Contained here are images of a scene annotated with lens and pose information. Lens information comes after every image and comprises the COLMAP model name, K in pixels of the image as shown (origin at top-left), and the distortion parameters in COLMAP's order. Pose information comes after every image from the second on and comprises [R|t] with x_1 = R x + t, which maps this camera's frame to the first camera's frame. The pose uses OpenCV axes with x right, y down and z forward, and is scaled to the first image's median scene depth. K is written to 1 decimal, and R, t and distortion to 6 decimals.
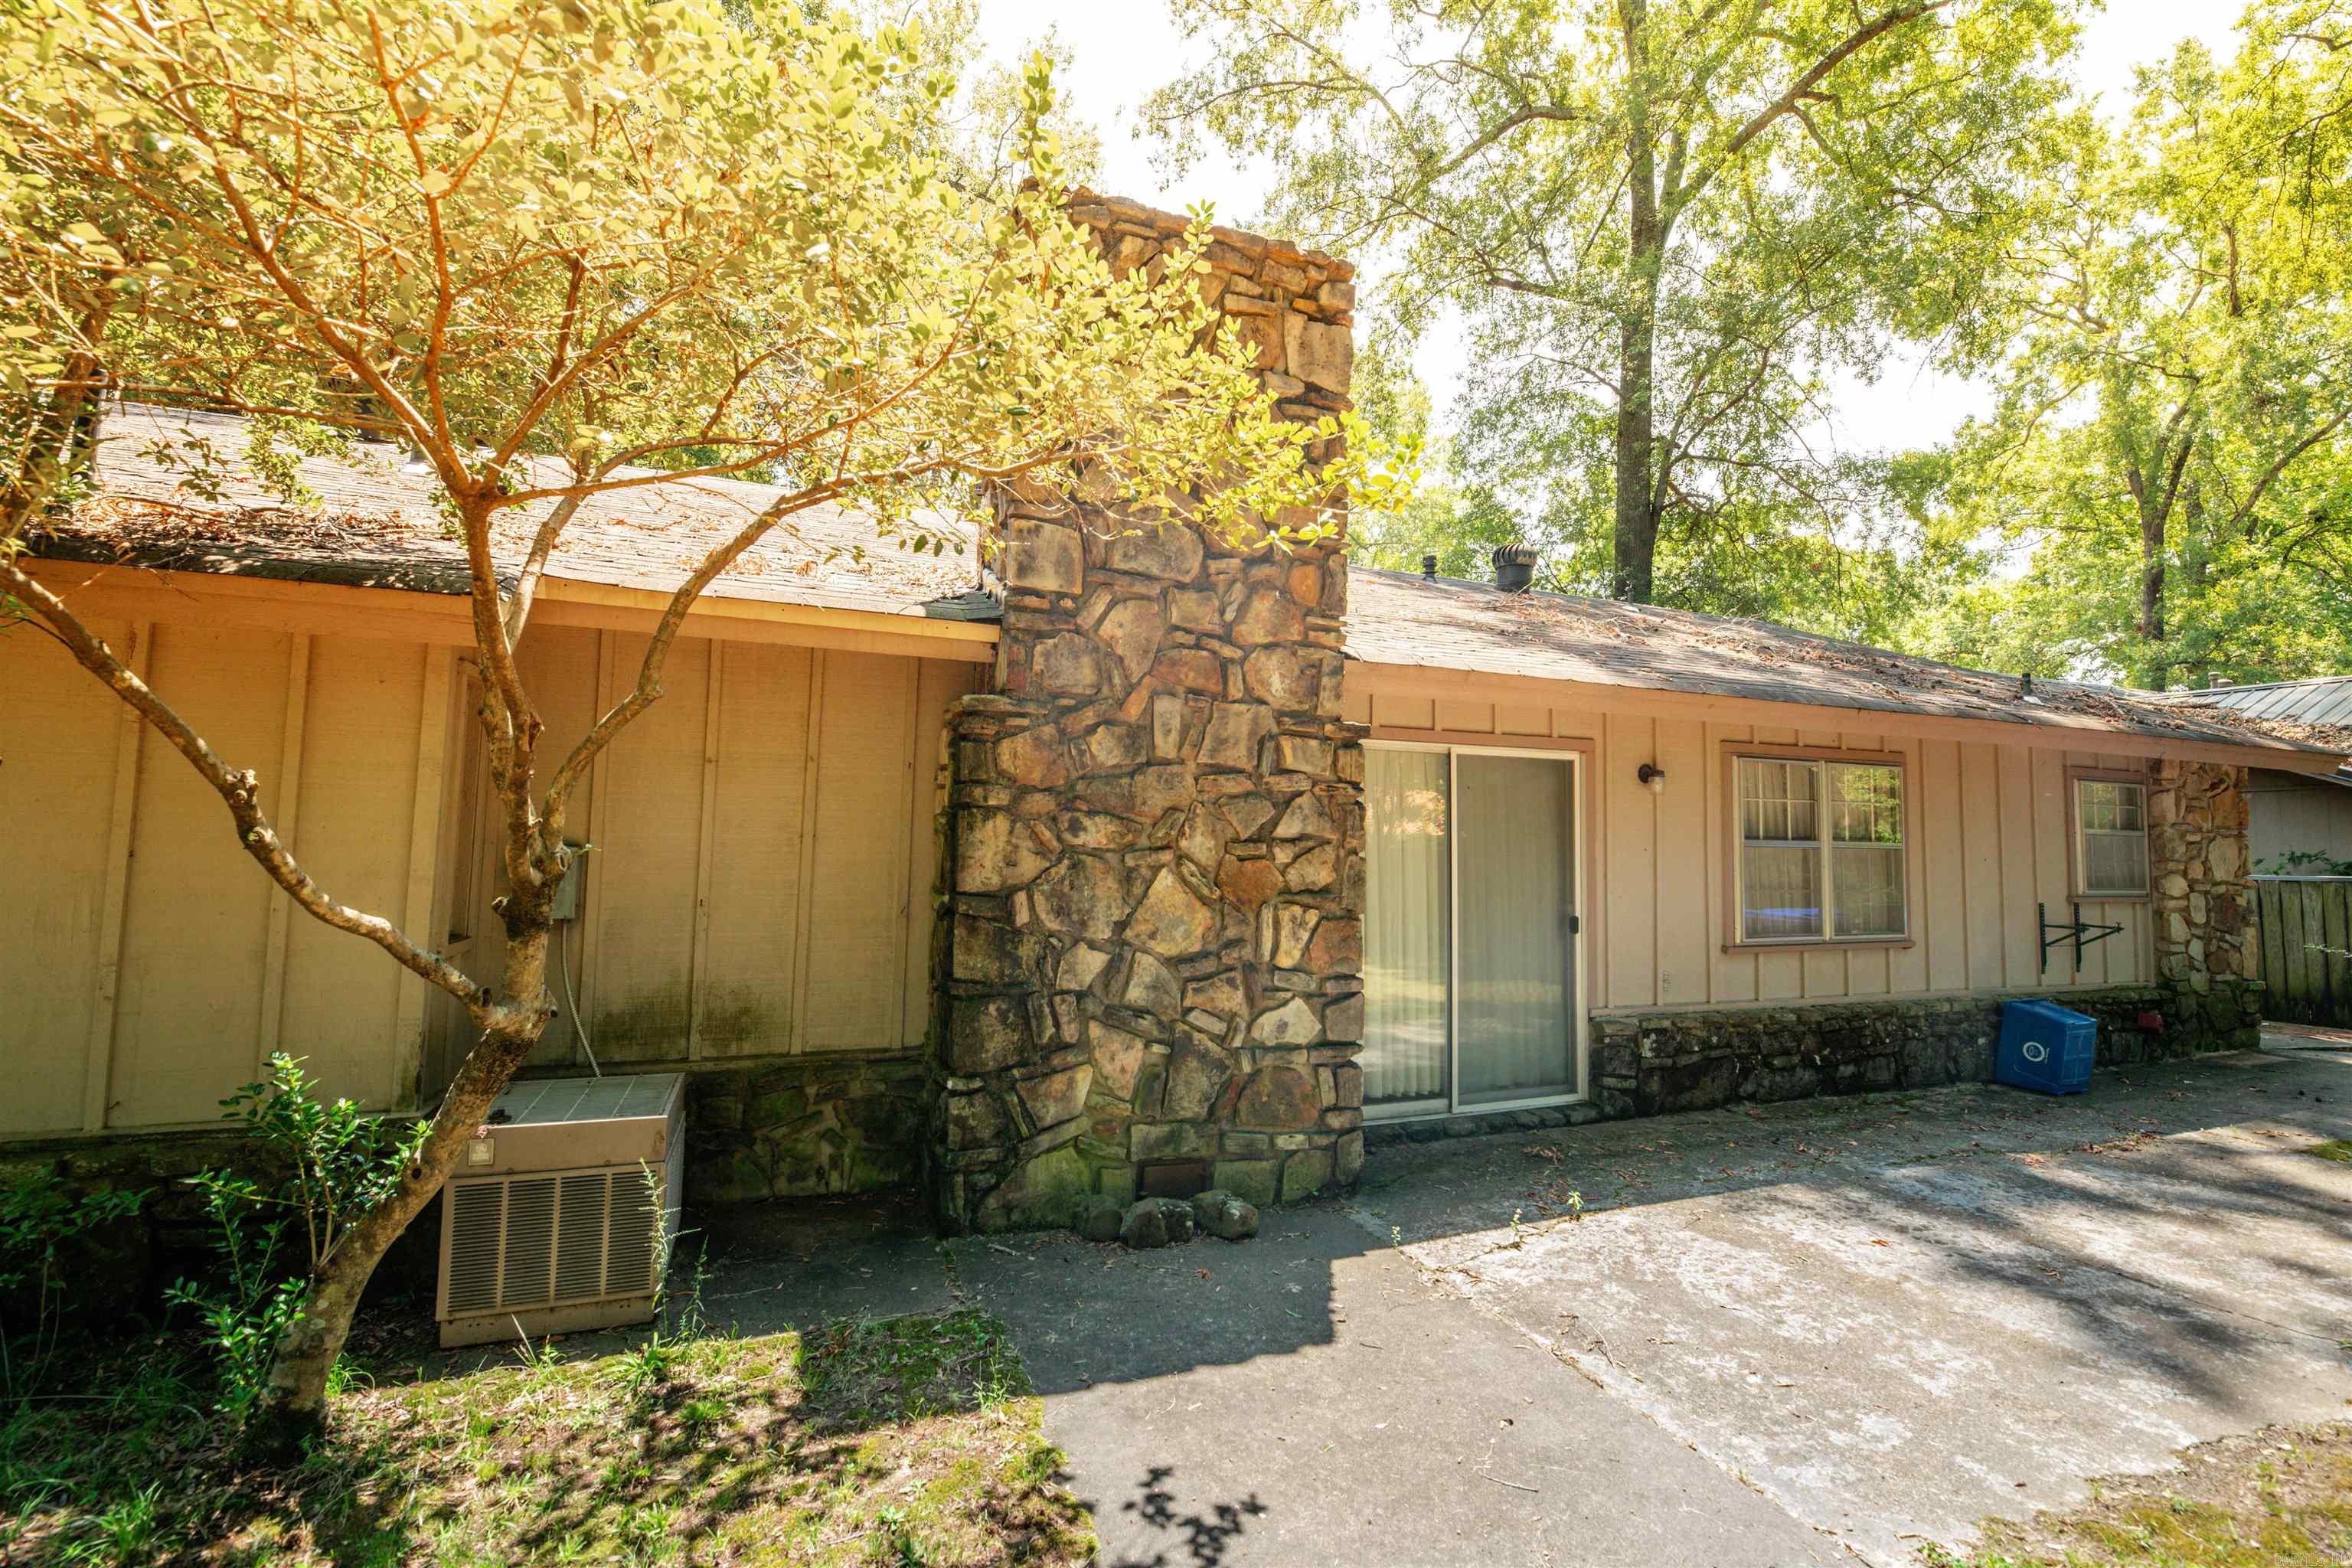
lens RADIAL K [[991.0, 0, 1176.0], [0, 991.0, 784.0], [0, 0, 1]] dist [-0.002584, -0.000018]
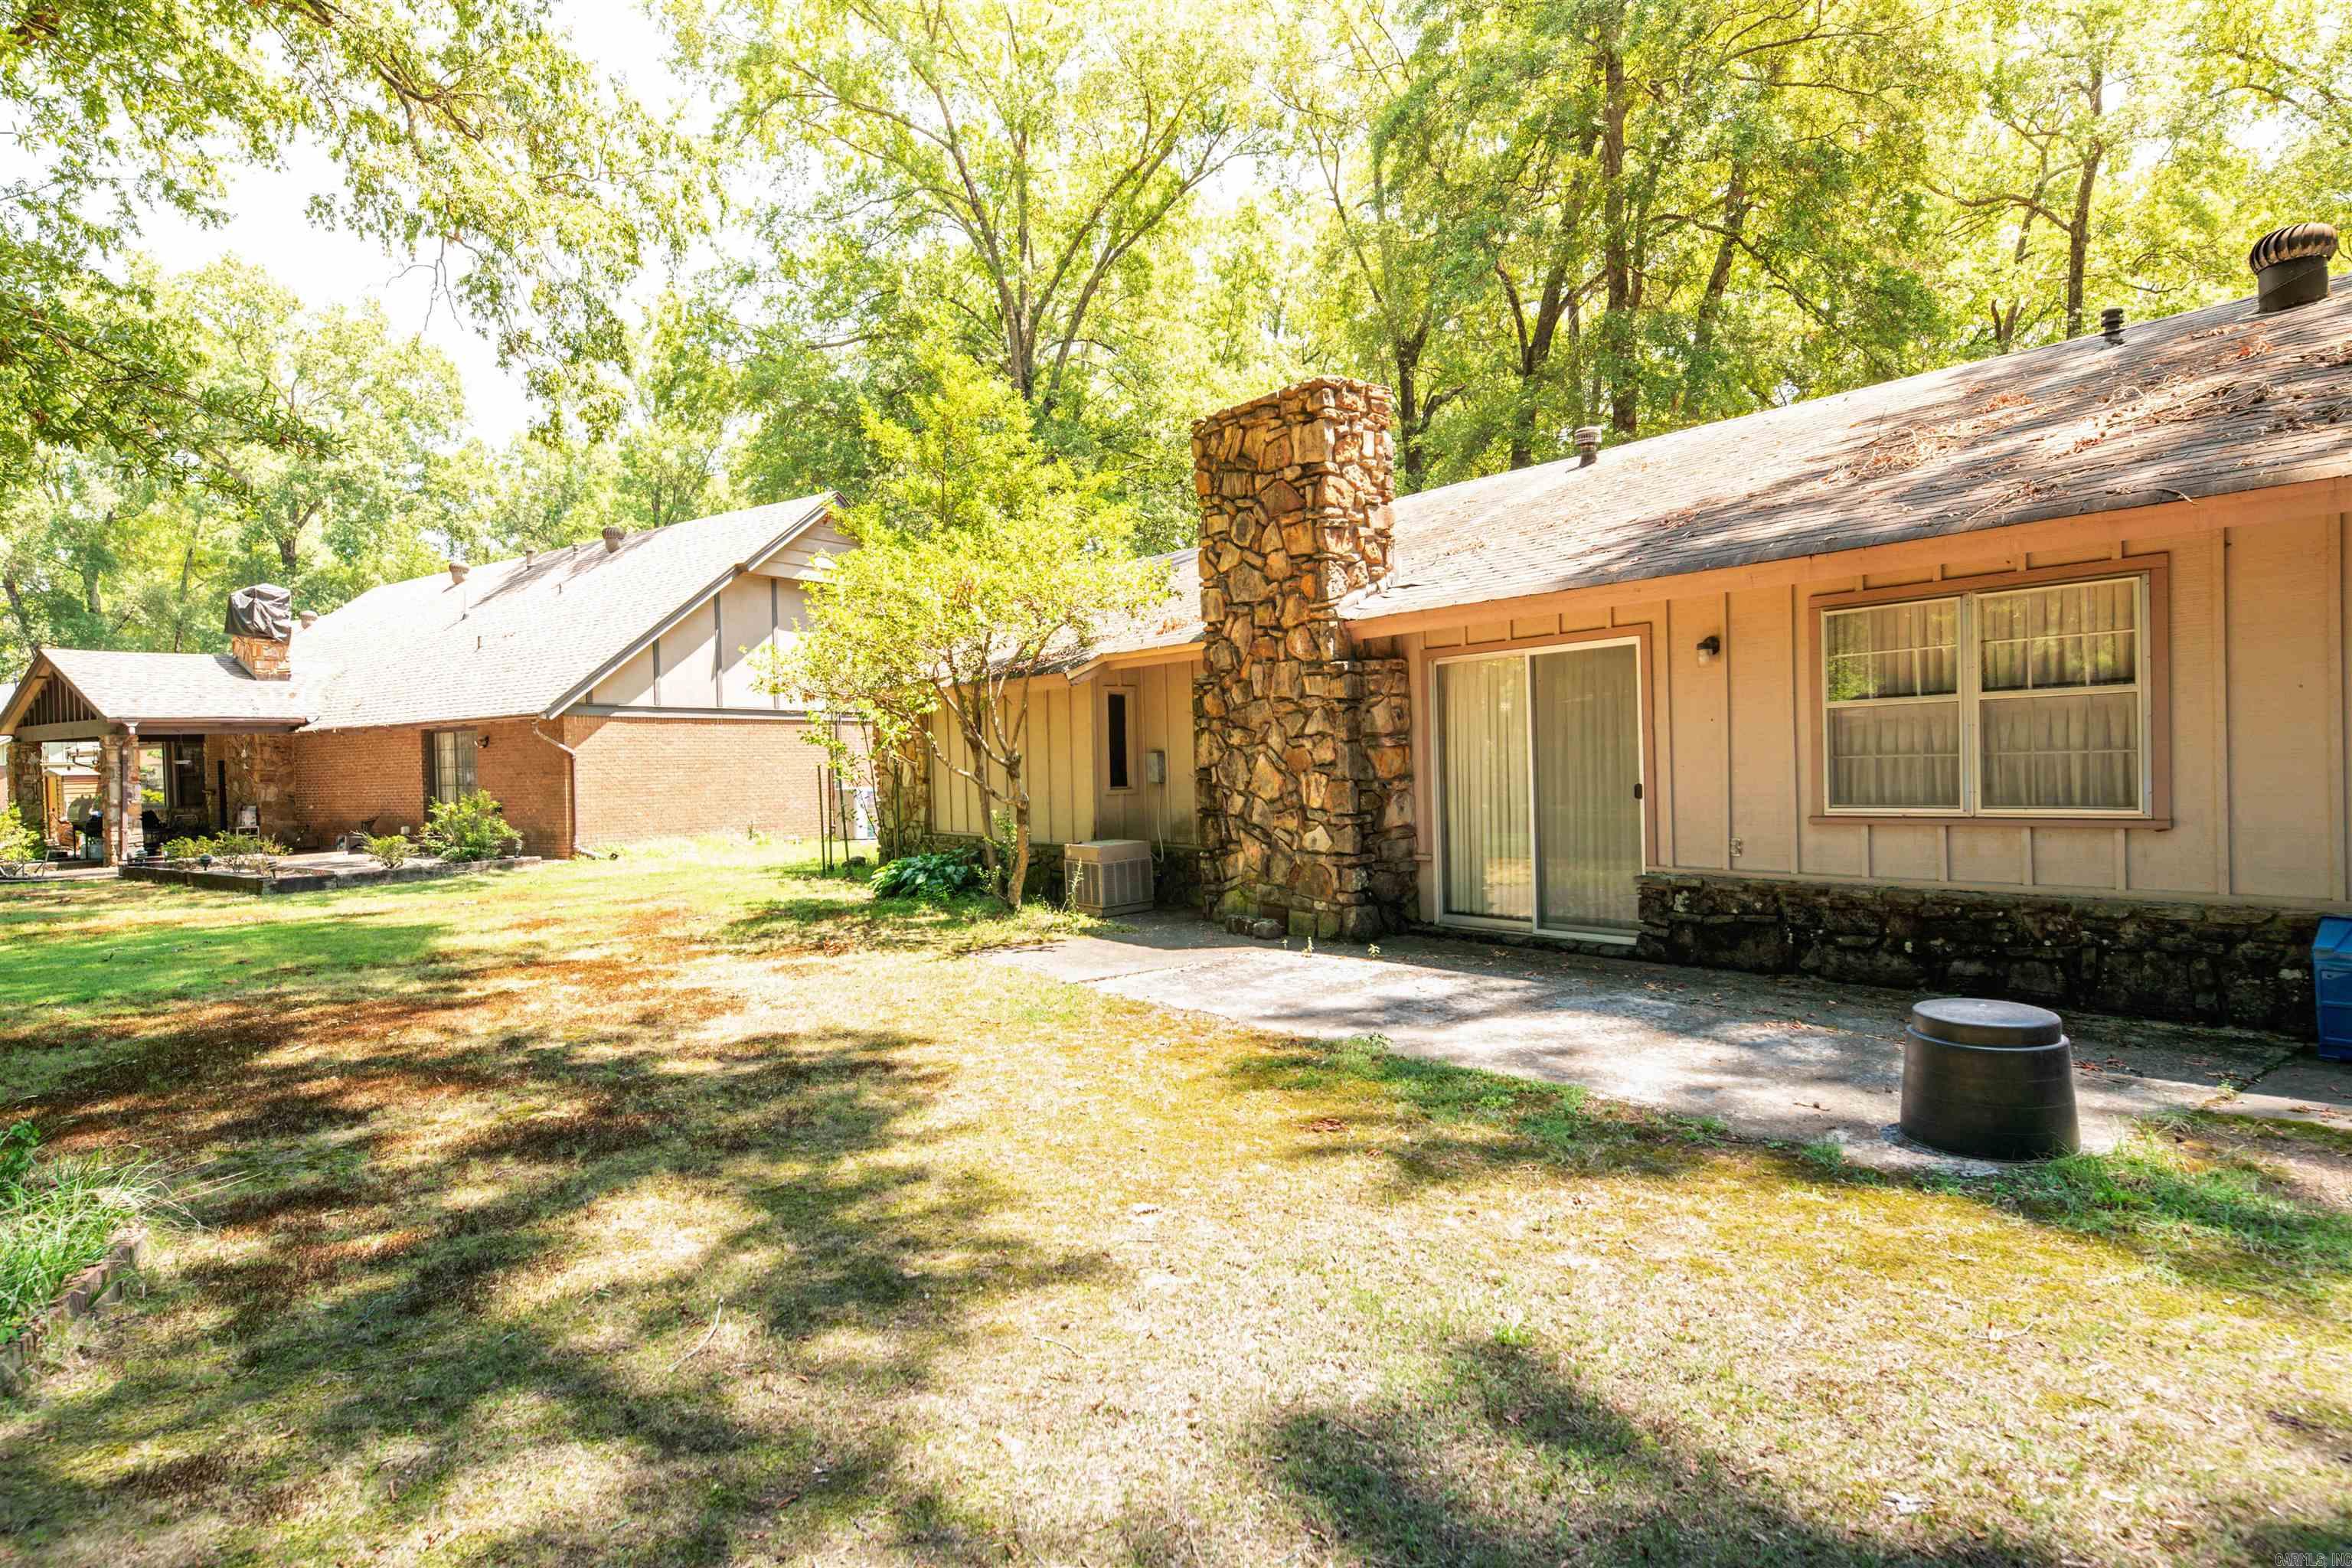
lens RADIAL K [[1355.3, 0, 1176.0], [0, 1355.3, 784.0], [0, 0, 1]] dist [0.002163, 0.000098]
pose [[0.291370, -0.007958, -0.956577, 2.339491], [0.097509, 0.995004, 0.021424, 0.067438], [0.951628, -0.099517, 0.290690, 0.069925]]
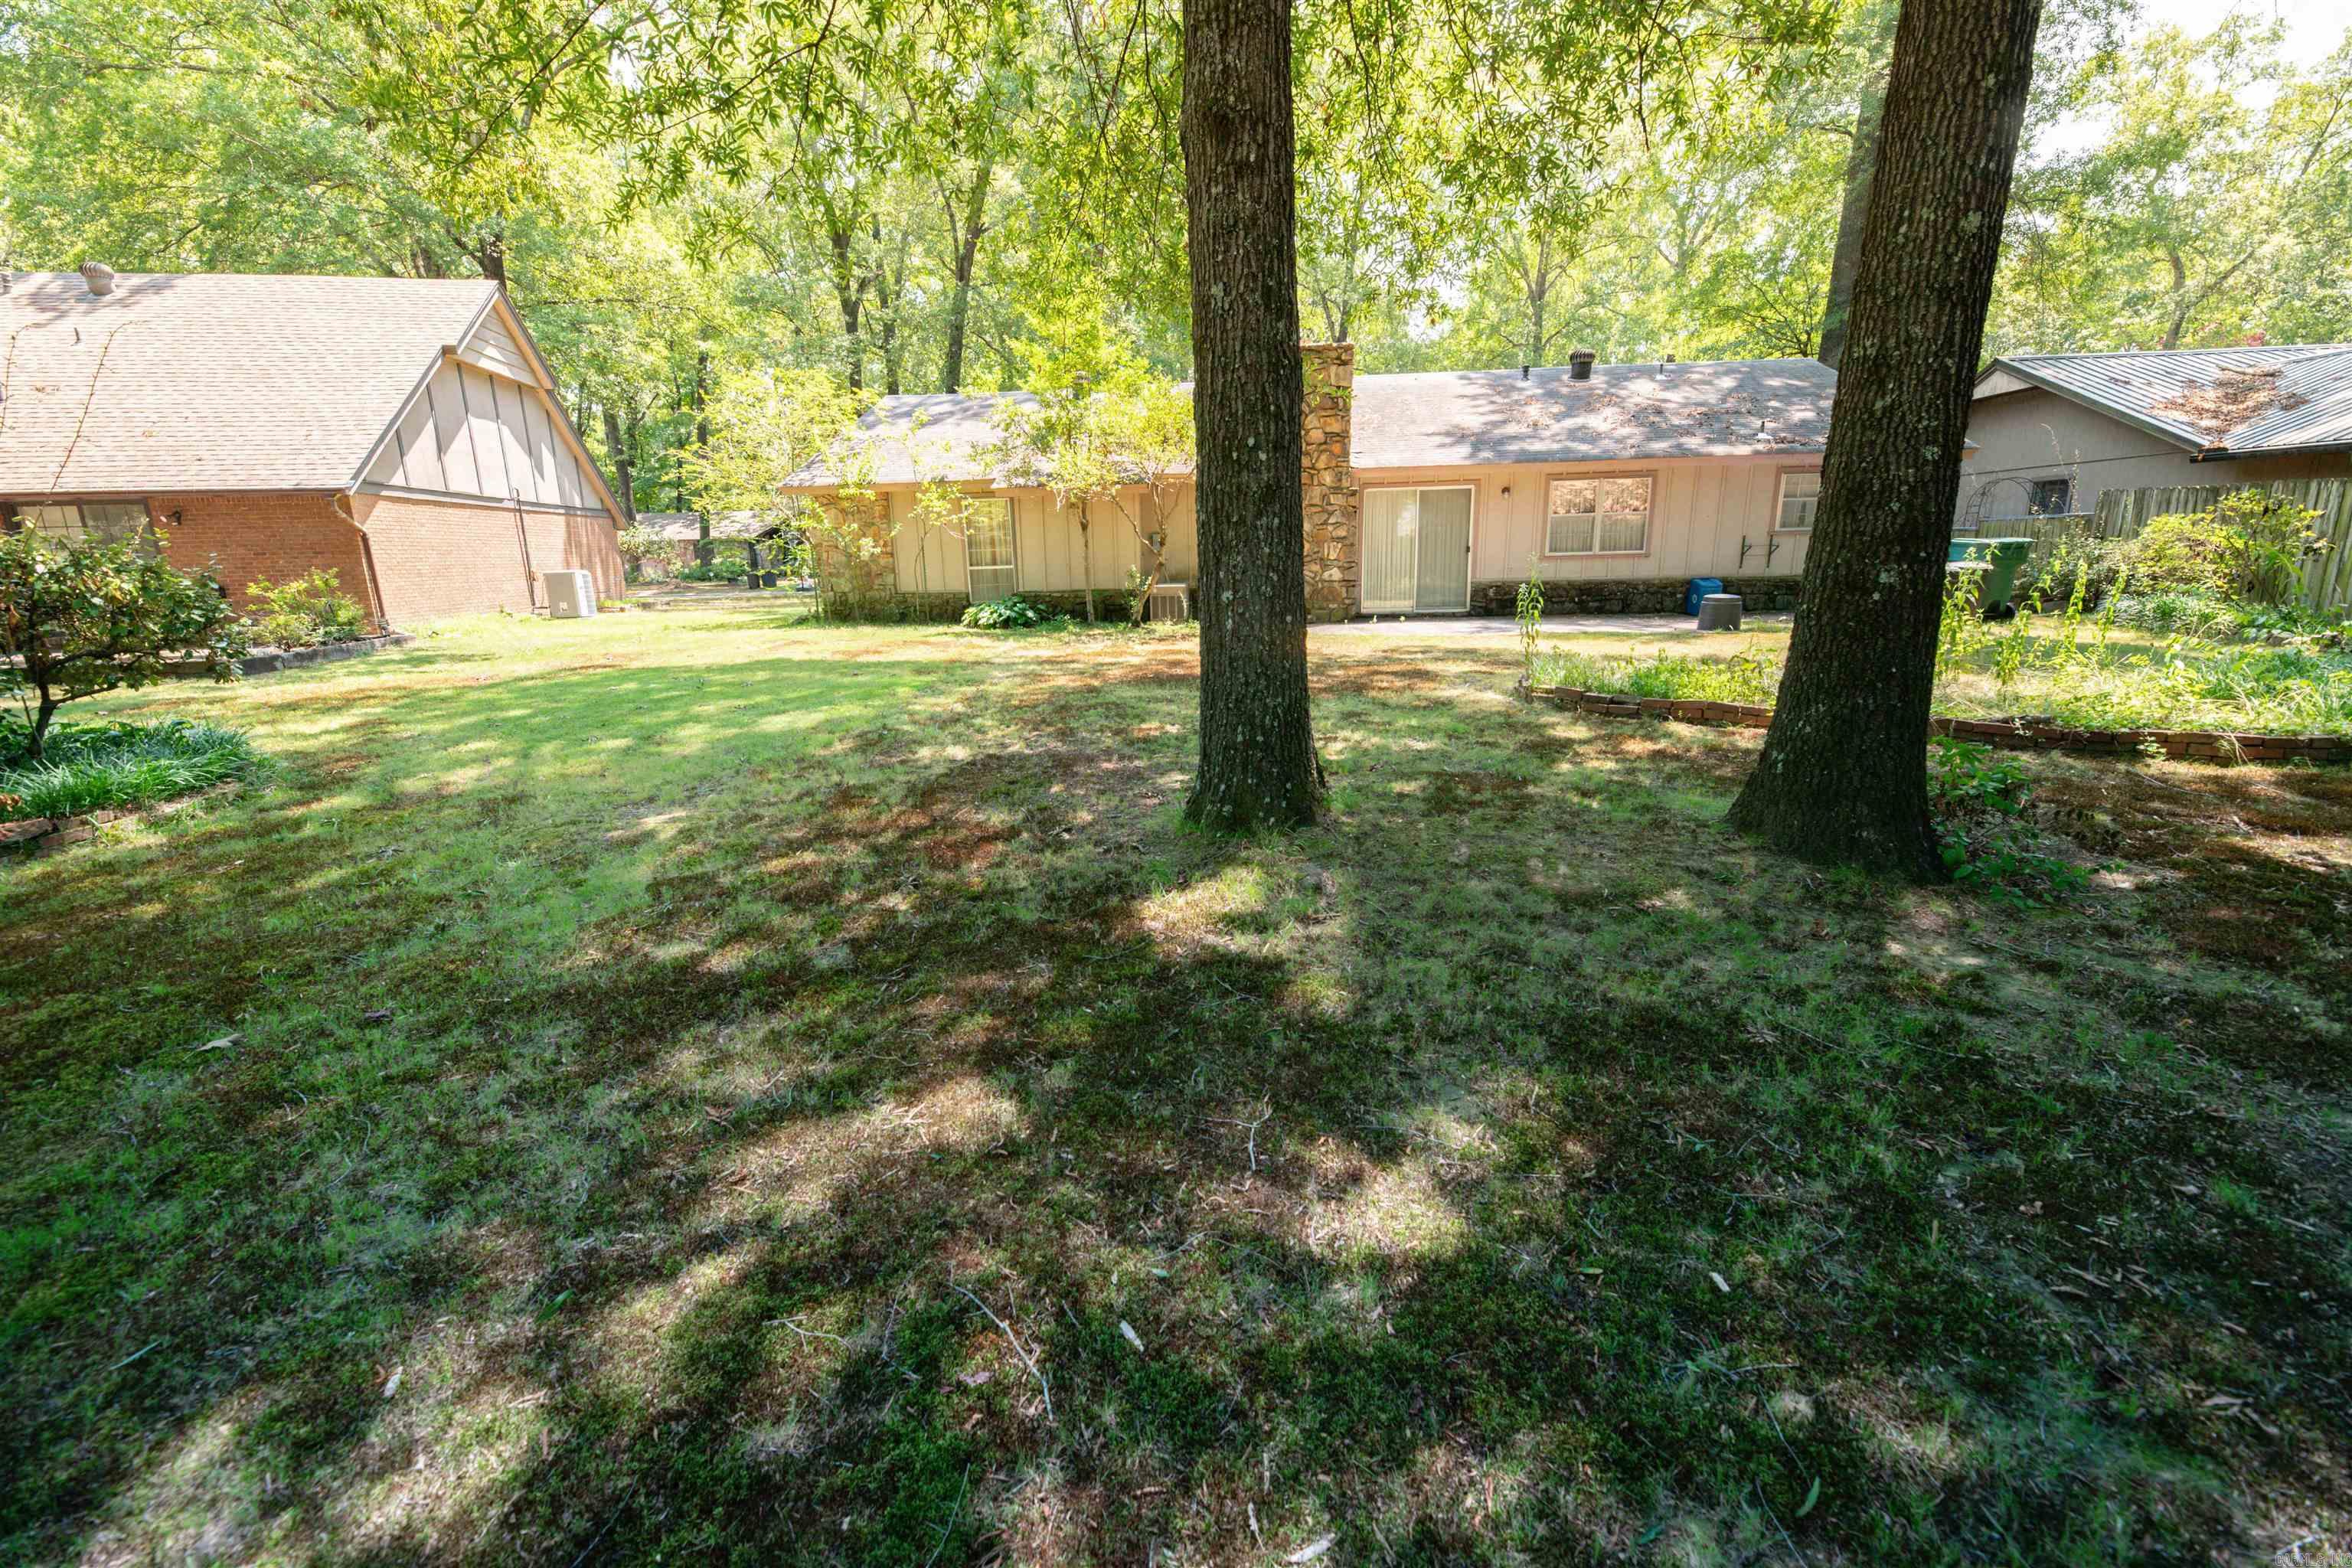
lens RADIAL K [[968.9, 0, 1185.1], [0, 968.9, 781.9], [0, 0, 1]] dist [-0.001188, -0.000537]
pose [[0.901624, 0.069272, -0.426938, 1.221933], [0.067040, 0.952780, 0.296169, -0.131710], [0.427294, -0.295655, 0.854405, -2.582483]]
